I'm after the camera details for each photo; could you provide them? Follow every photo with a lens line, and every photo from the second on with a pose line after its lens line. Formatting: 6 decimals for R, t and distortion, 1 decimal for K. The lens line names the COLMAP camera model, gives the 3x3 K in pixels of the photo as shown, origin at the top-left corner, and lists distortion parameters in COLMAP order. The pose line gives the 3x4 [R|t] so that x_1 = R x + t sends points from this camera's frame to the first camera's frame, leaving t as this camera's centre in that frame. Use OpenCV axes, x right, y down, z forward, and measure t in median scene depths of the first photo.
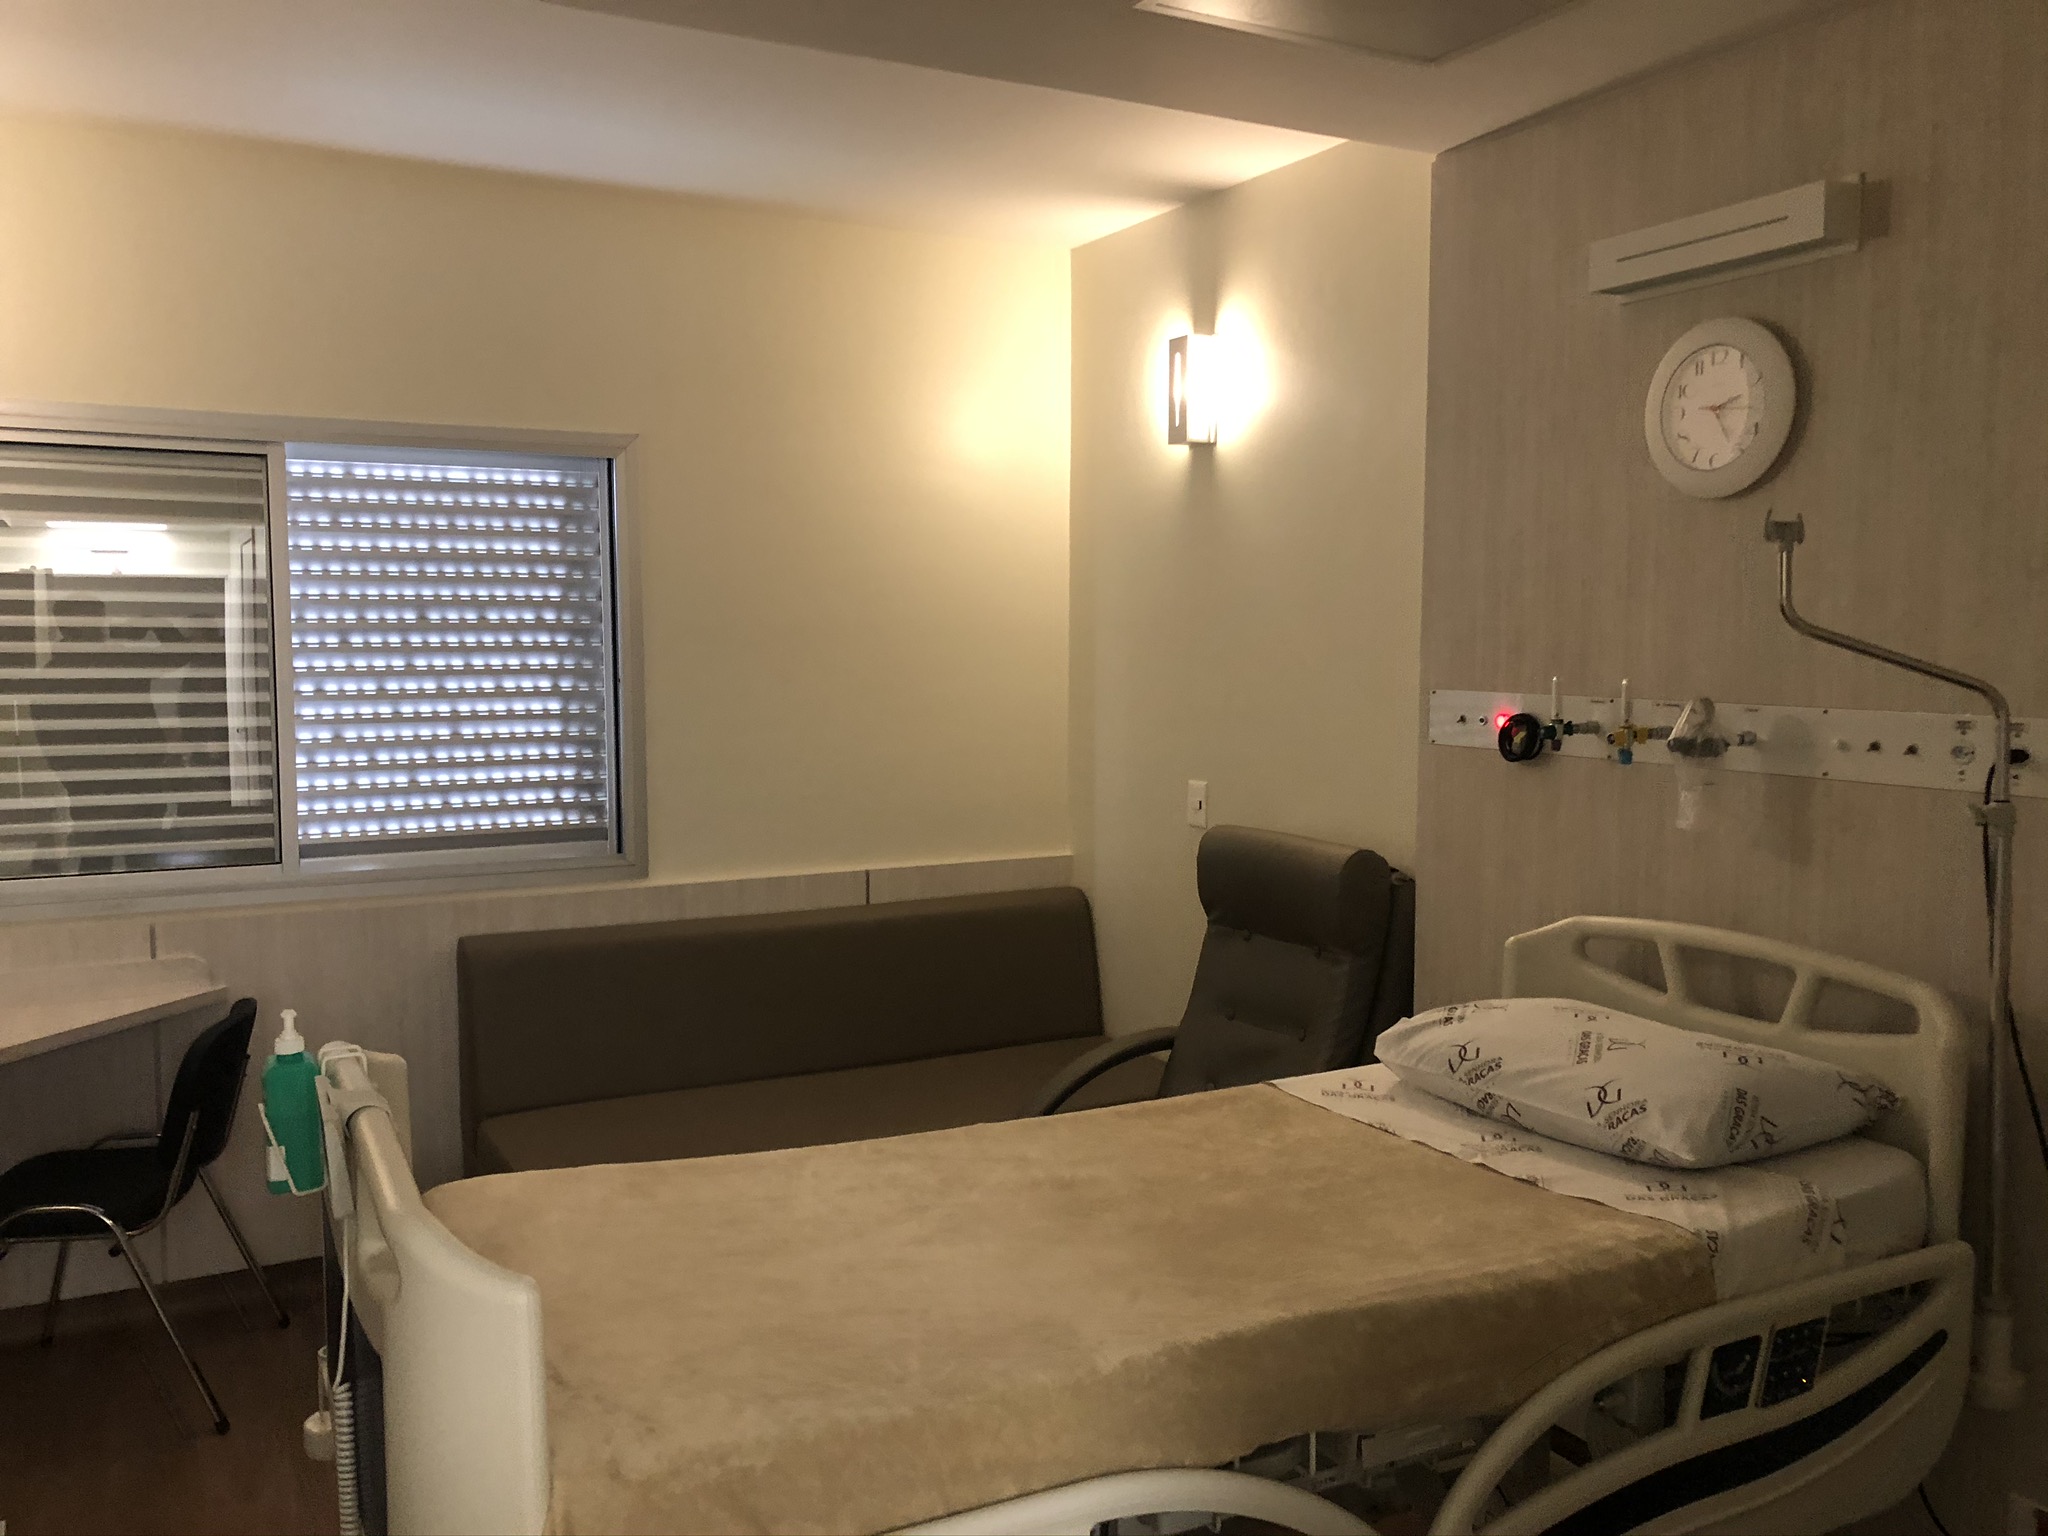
lens RADIAL K [[1782.0, 0, 1024.0], [0, 1782.0, 768.0], [0, 0, 1]] dist [0.032958, -0.001211]
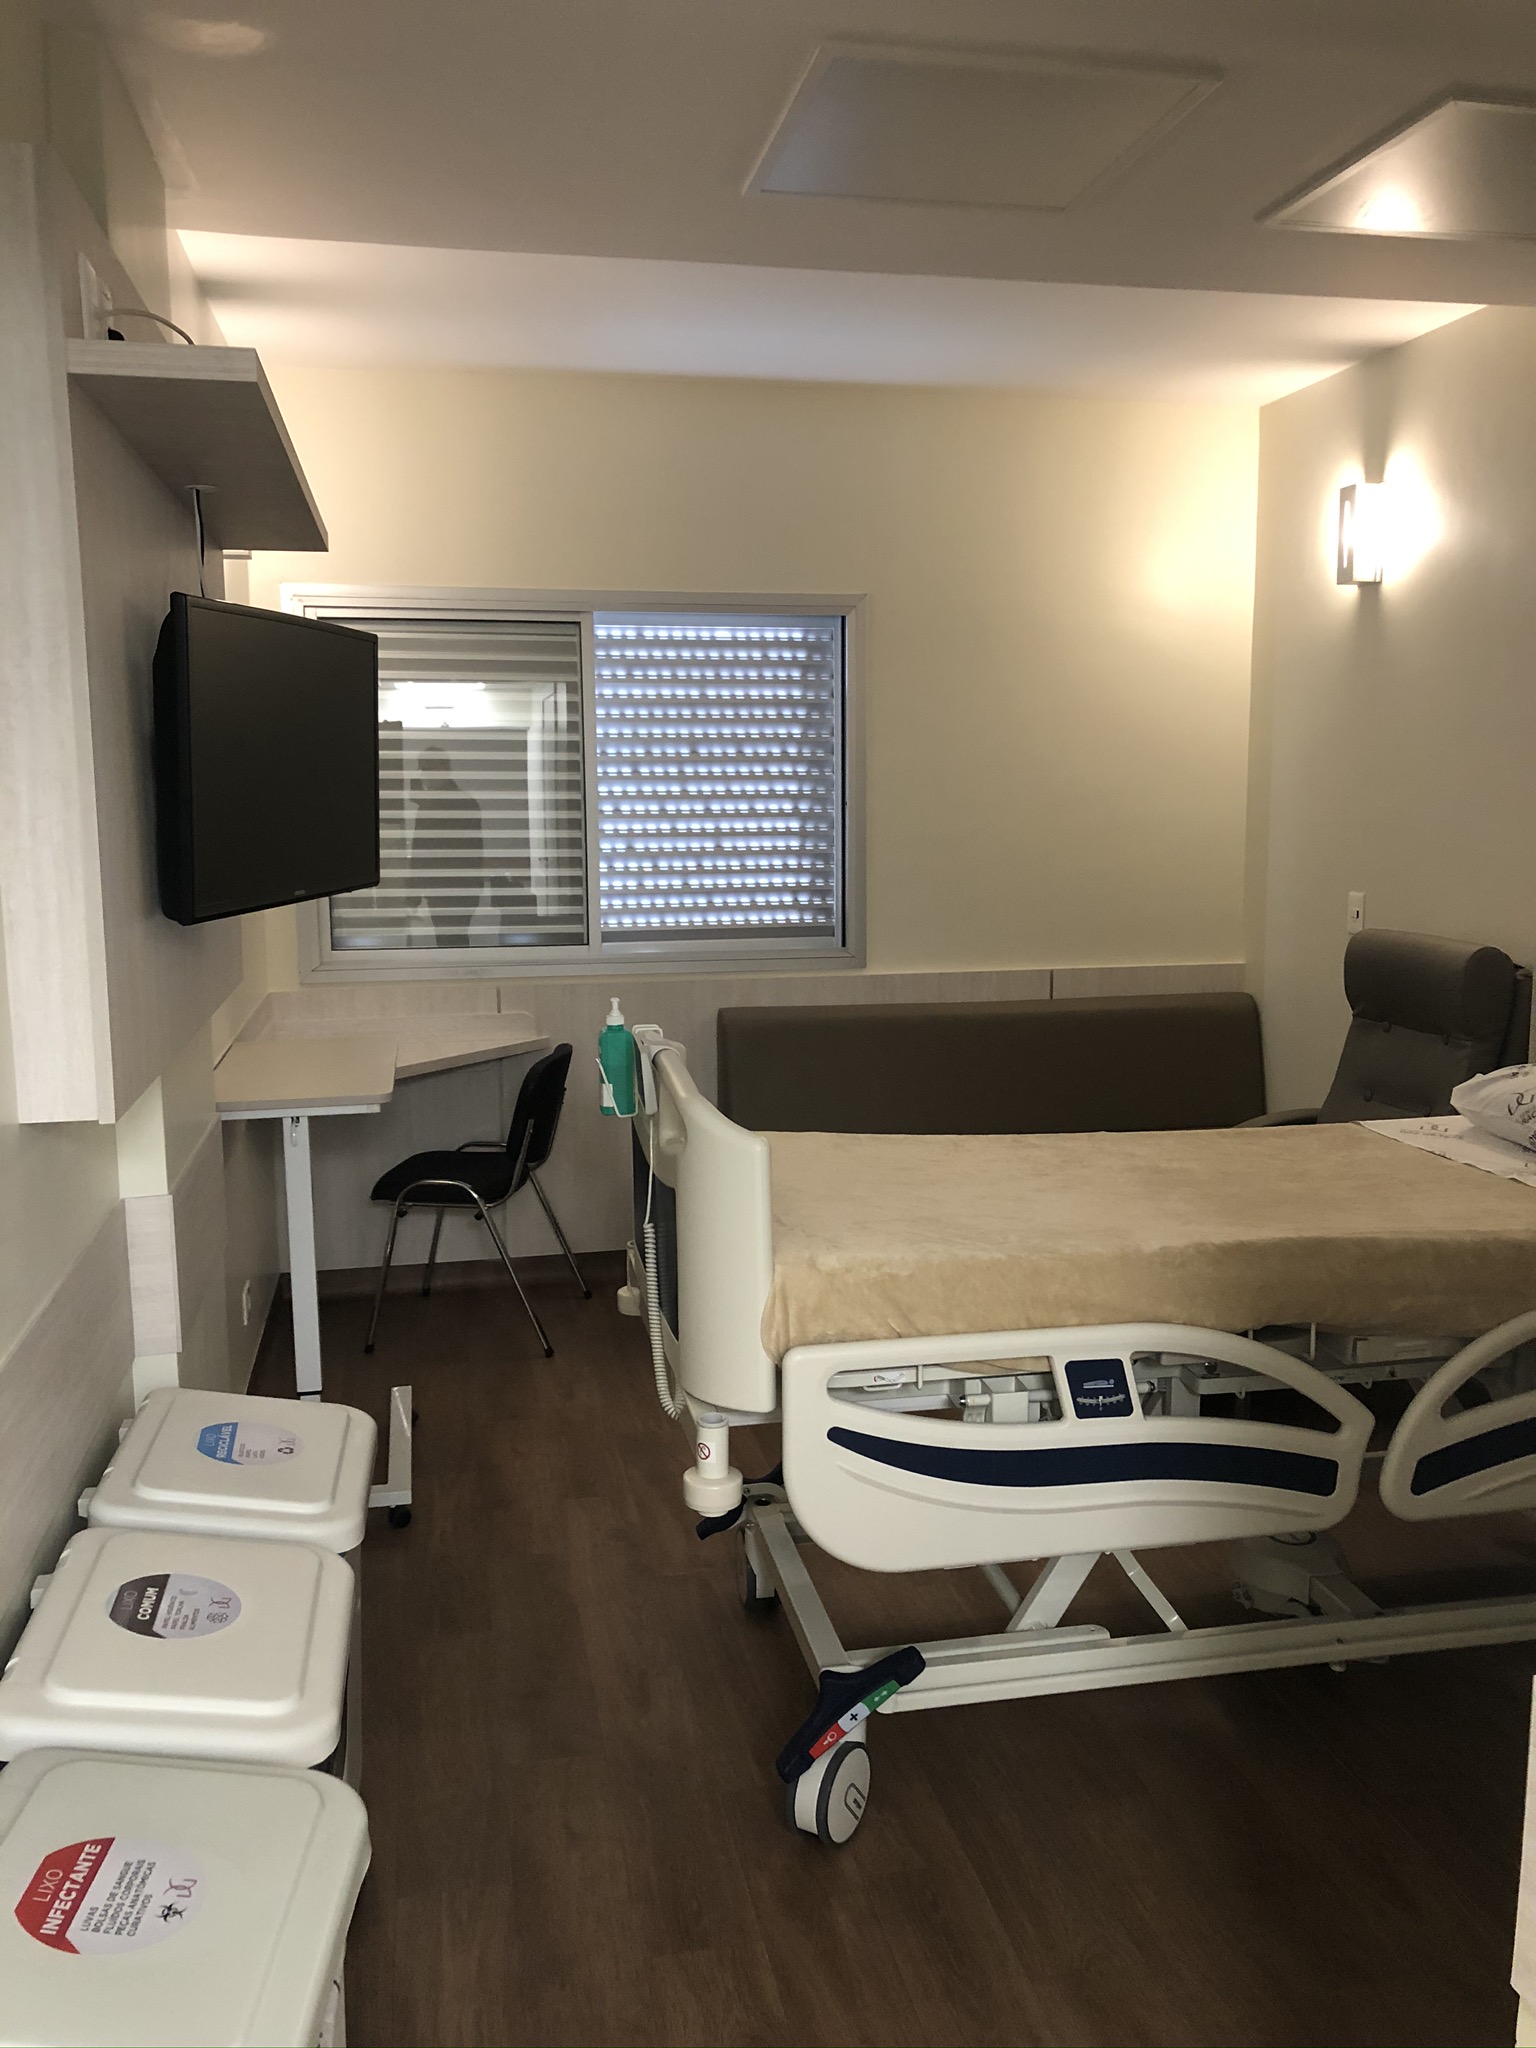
lens RADIAL K [[1672.6, 0, 768.0], [0, 1672.6, 1024.0], [0, 0, 1]] dist [0.195622, -0.540130]
pose [[0.962021, 0.036386, -0.270538, 0.036652], [-0.017567, 0.997274, 0.071663, 0.019803], [0.272408, -0.064189, 0.960038, -0.121542]]
